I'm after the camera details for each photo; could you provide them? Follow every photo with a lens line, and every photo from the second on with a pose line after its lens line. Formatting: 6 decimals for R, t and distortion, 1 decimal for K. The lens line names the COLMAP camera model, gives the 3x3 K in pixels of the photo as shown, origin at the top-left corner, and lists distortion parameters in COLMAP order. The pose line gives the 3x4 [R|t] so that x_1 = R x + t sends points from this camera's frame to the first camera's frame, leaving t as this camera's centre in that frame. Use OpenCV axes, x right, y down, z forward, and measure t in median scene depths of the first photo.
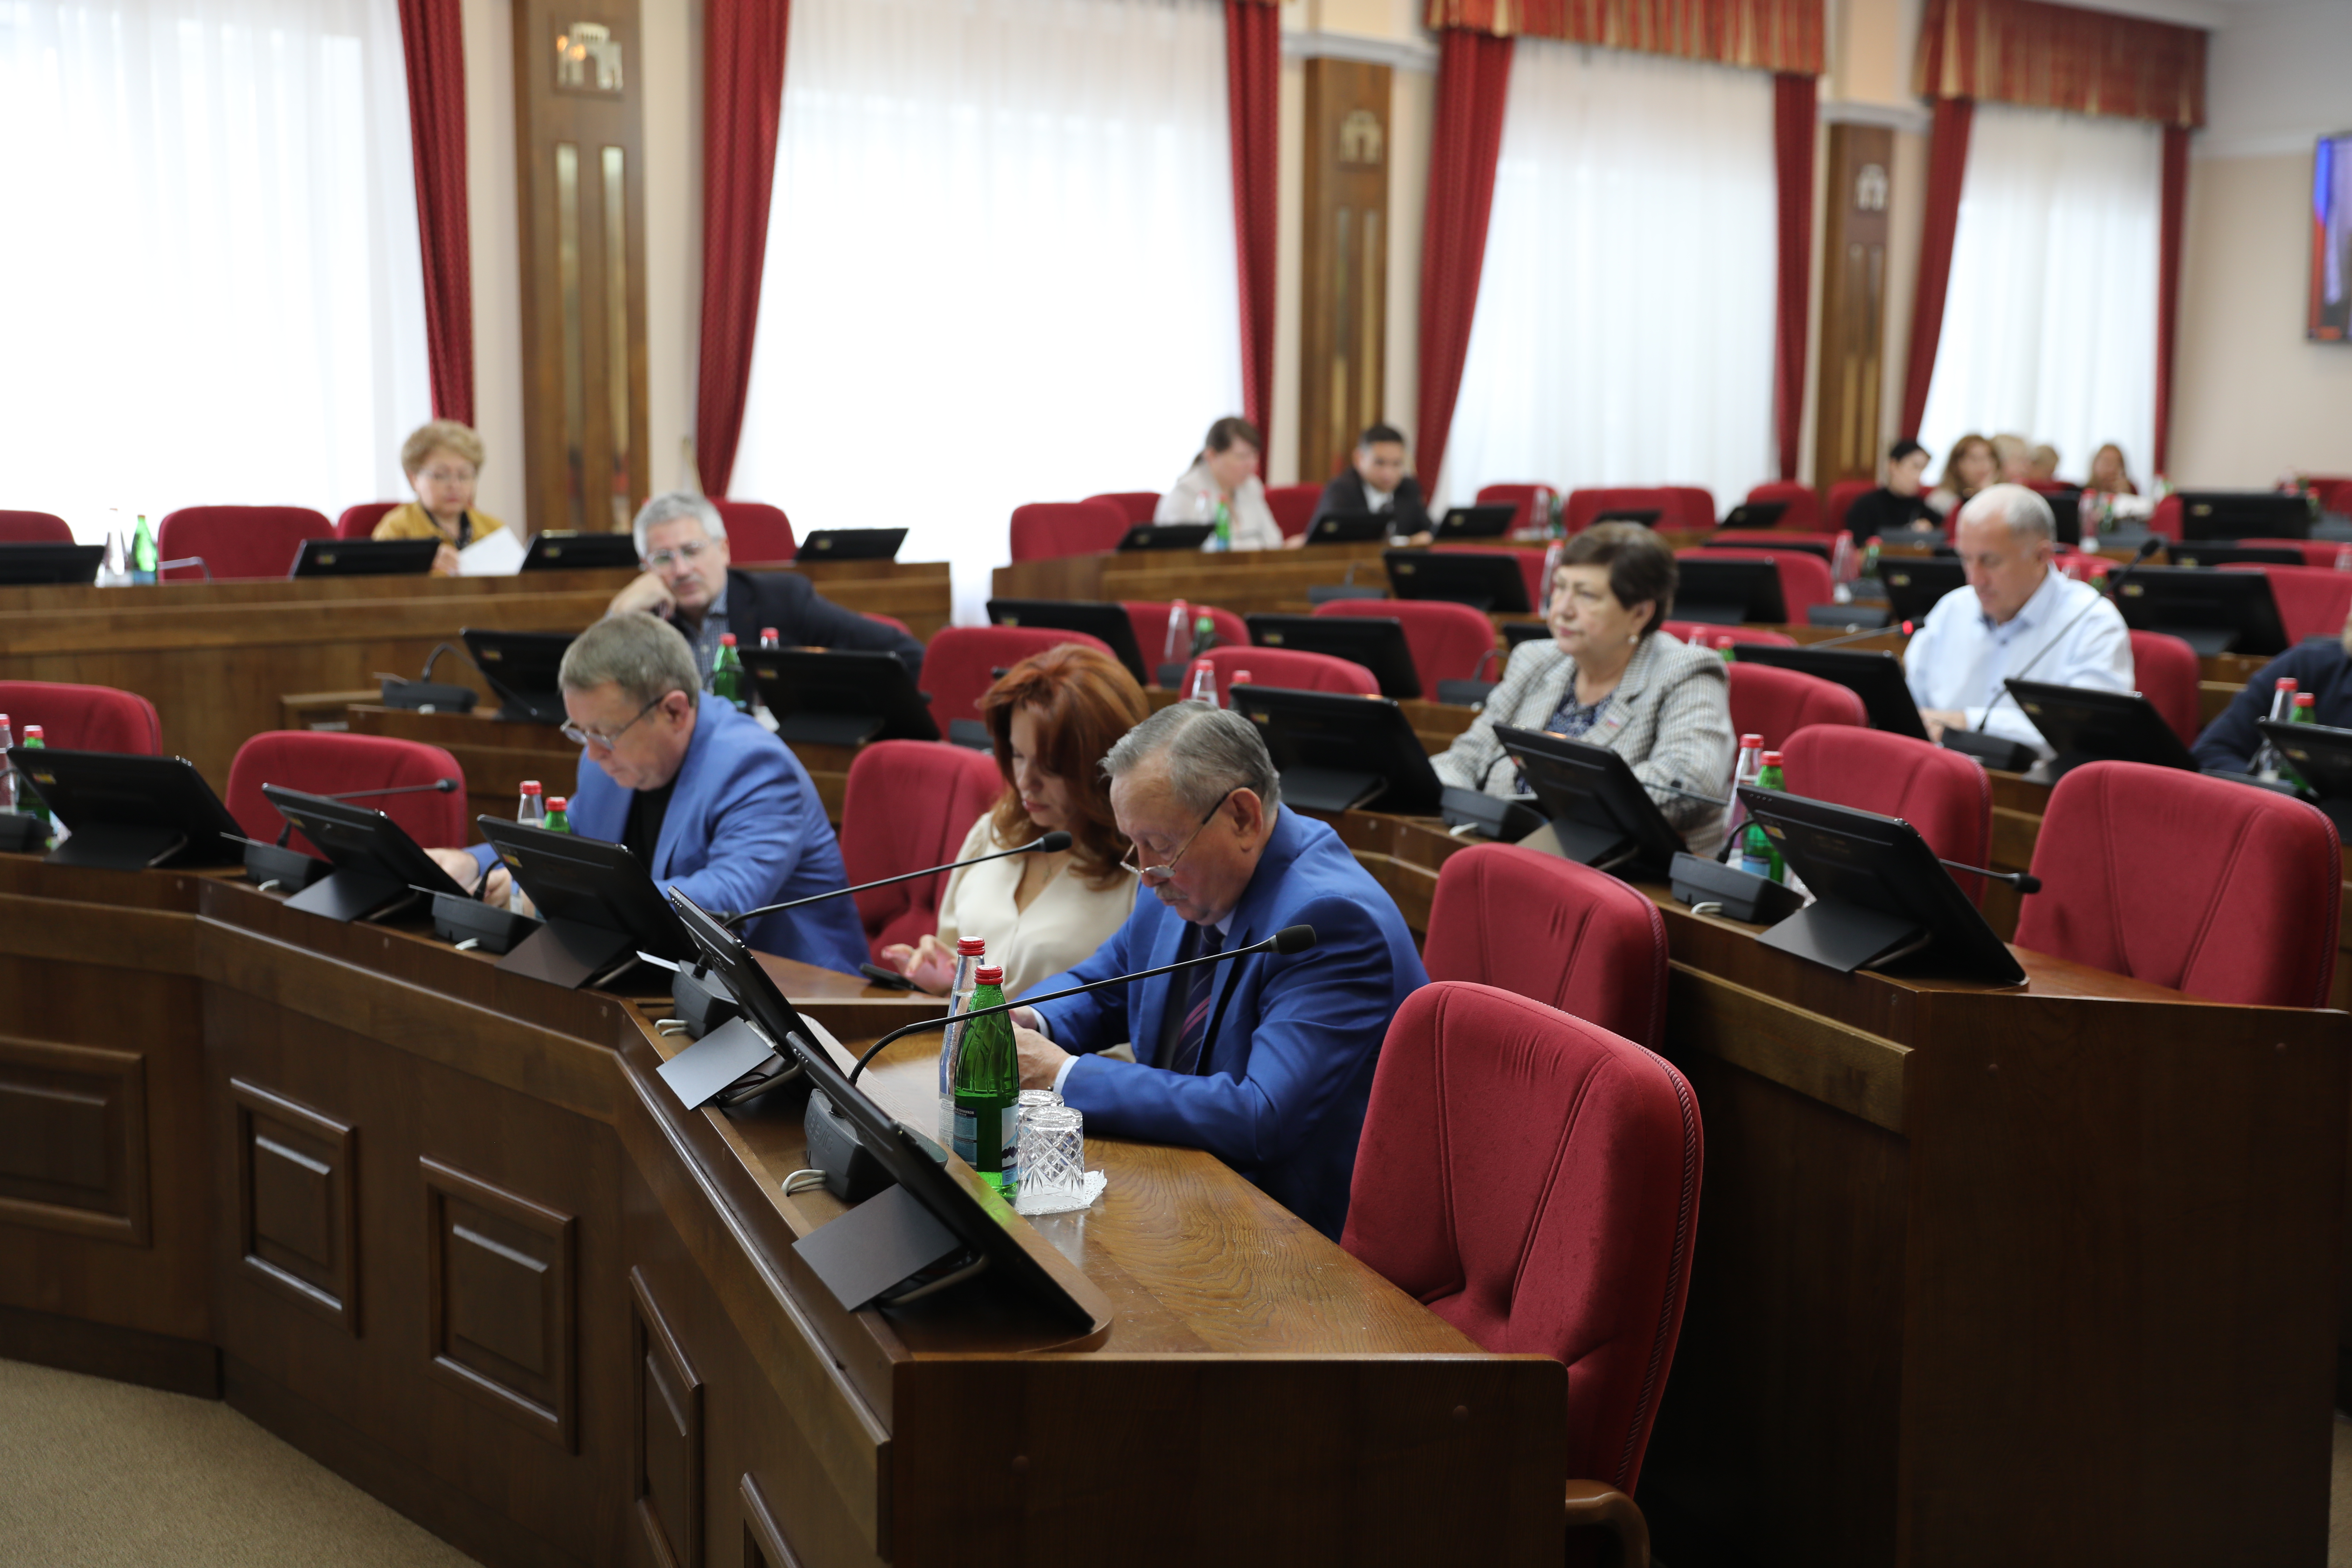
lens RADIAL K [[2826.2, 0, 1175.1], [0, 2826.2, 784.4], [0, 0, 1]] dist [0.019260, 0.182500]
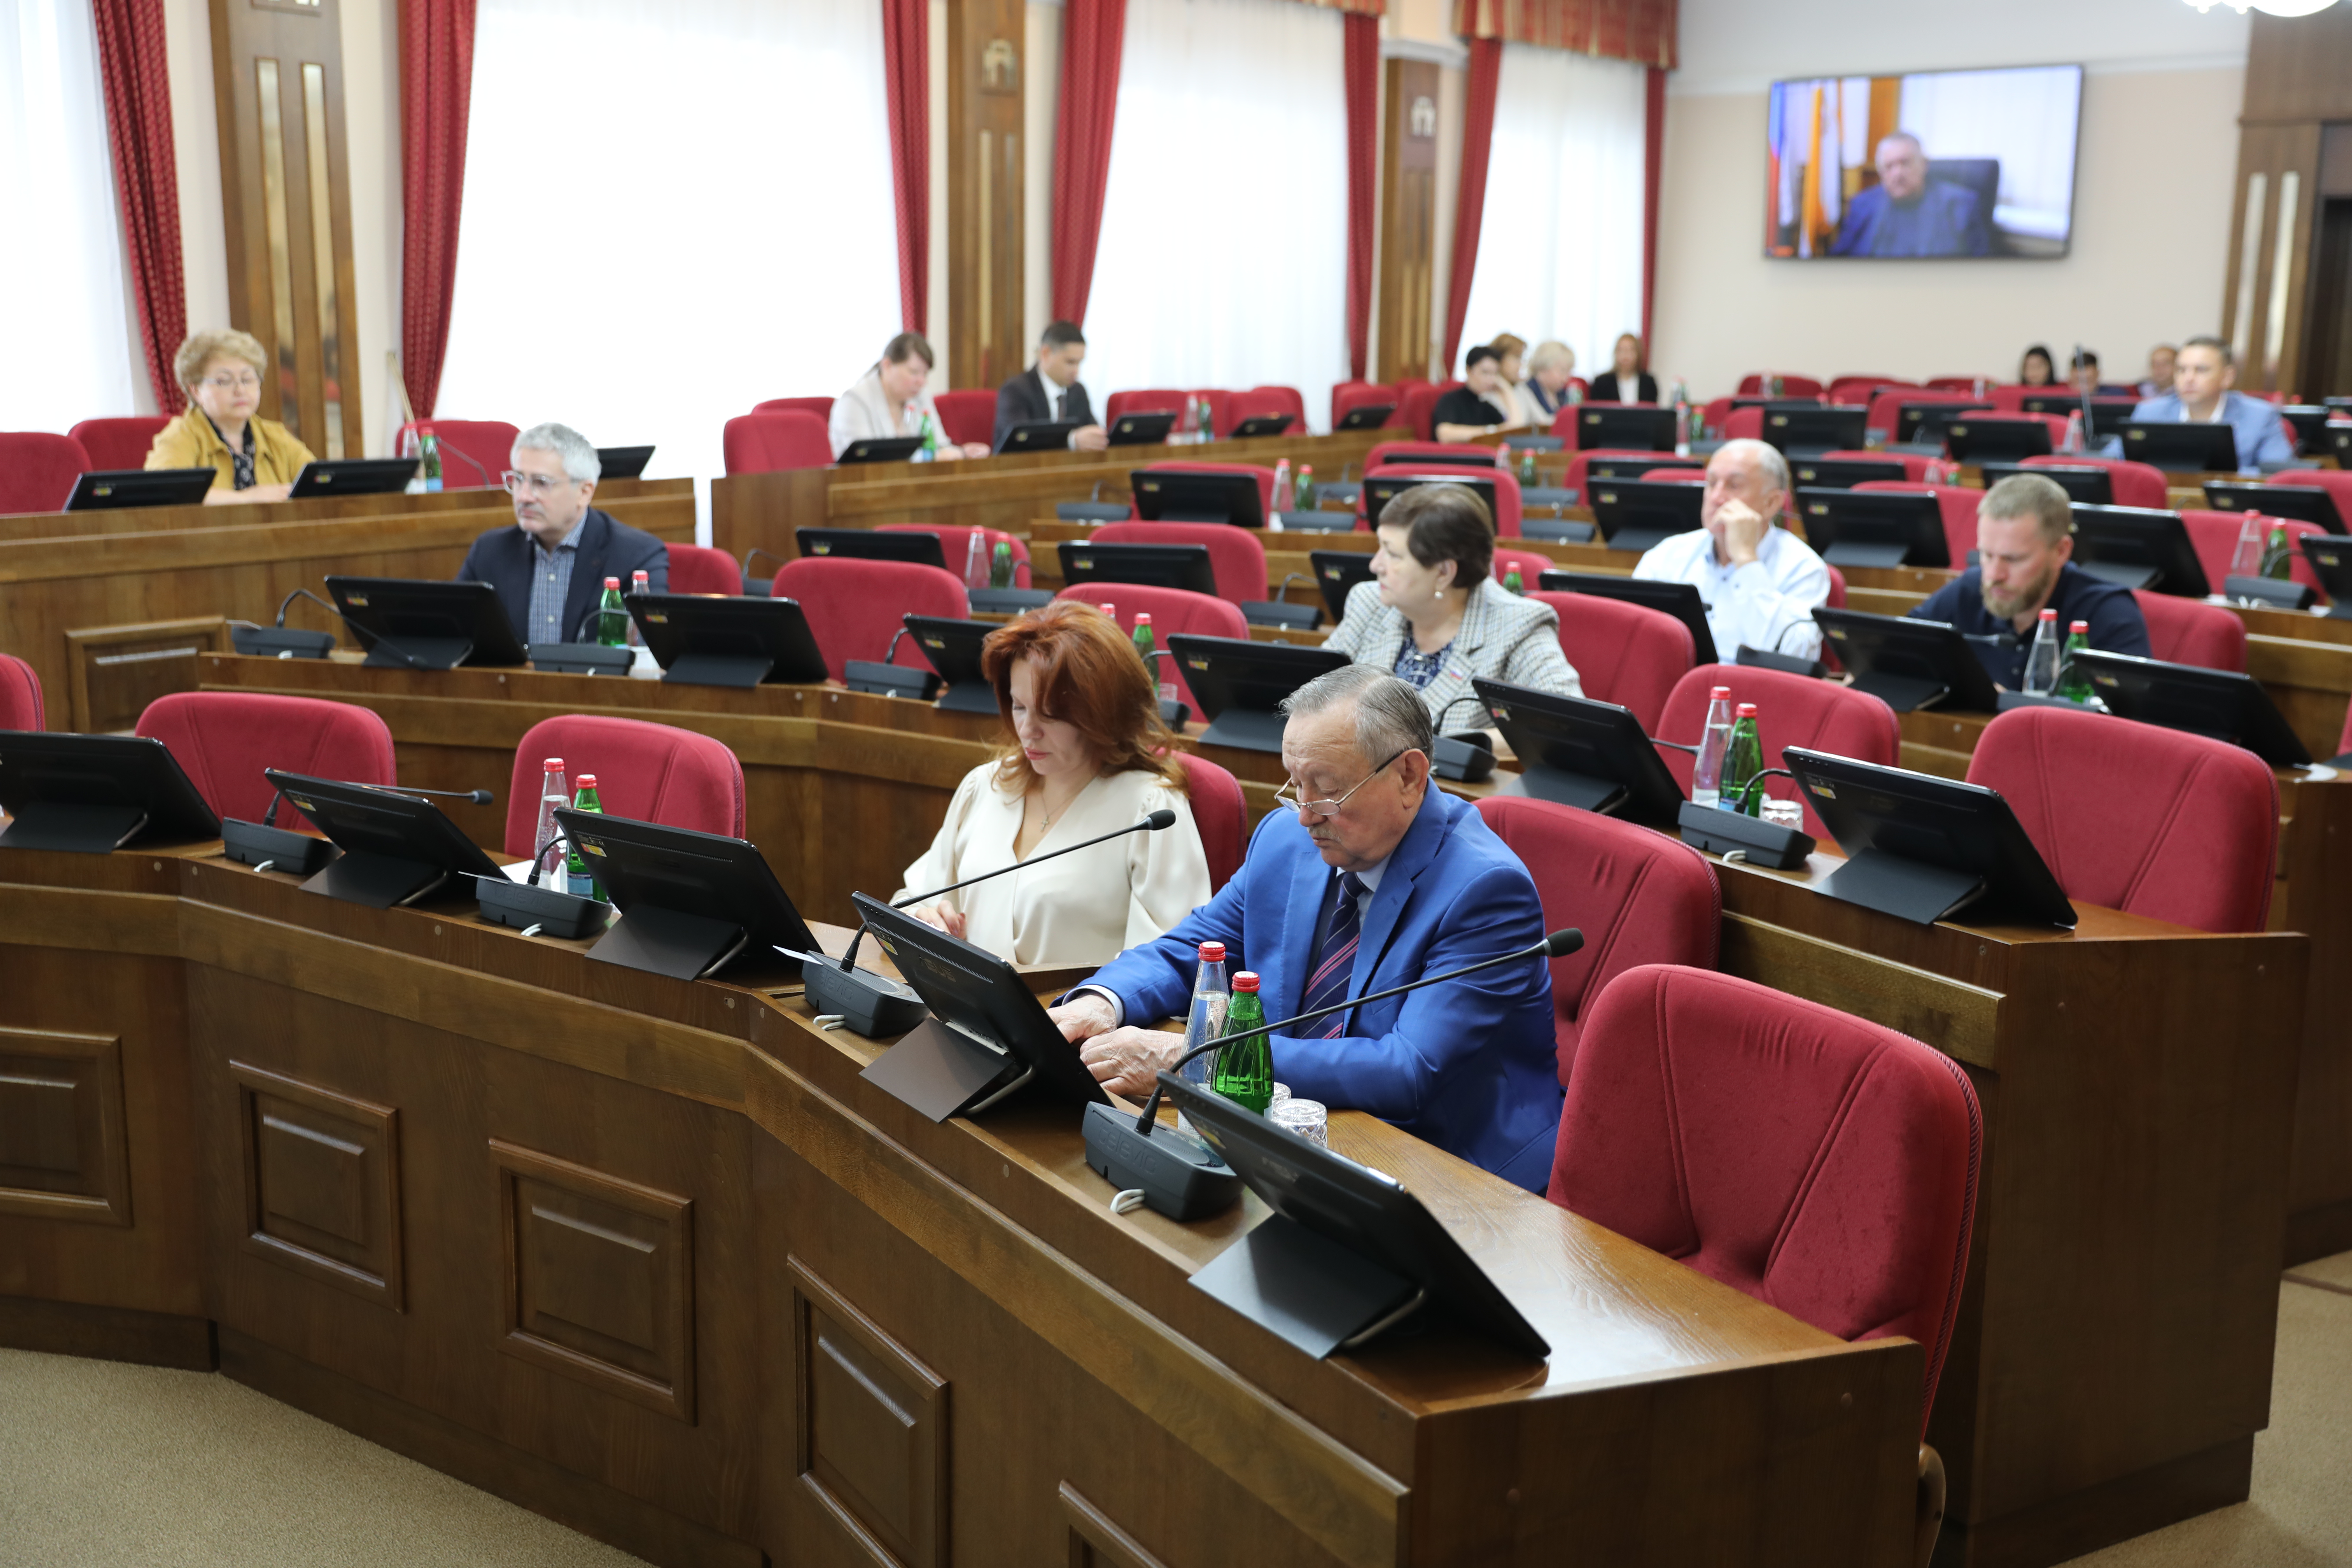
lens RADIAL K [[2529.6, 0, 1175.1], [0, 2529.6, 787.5], [0, 0, 1]] dist [-0.012575, 0.140762]
pose [[0.977768, -0.035274, 0.206702, -0.143663], [0.021421, 0.997395, 0.068875, -0.034915], [-0.208593, -0.062916, 0.975977, 0.053214]]
